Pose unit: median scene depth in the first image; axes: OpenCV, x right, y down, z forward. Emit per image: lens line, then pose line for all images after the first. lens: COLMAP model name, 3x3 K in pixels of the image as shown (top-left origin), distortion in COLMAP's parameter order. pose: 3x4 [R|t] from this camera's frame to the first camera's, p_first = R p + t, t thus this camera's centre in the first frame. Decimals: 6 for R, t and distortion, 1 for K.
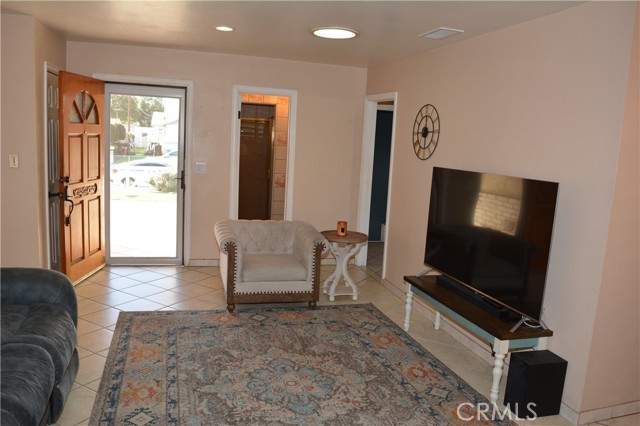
lens RADIAL K [[506.8, 0, 325.7], [0, 506.8, 213.7], [0, 0, 1]] dist [-0.078697, 0.006307]
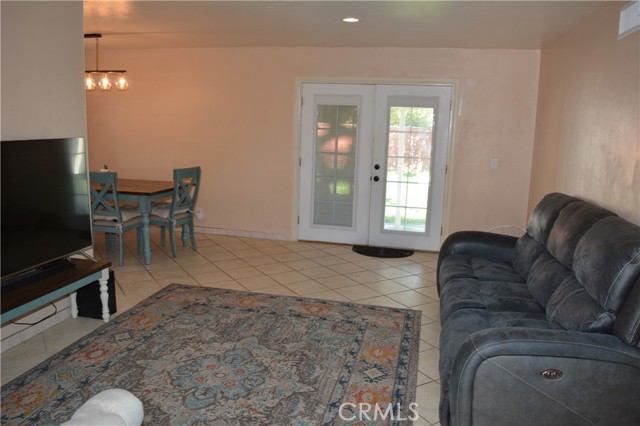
lens RADIAL K [[506.8, 0, 325.7], [0, 506.8, 213.7], [0, 0, 1]] dist [-0.078697, 0.006307]
pose [[-0.872870, -0.161006, 0.460625, -0.636138], [-0.006497, 0.947745, 0.318962, -0.258840], [-0.487910, 0.275420, -0.828304, 1.617915]]
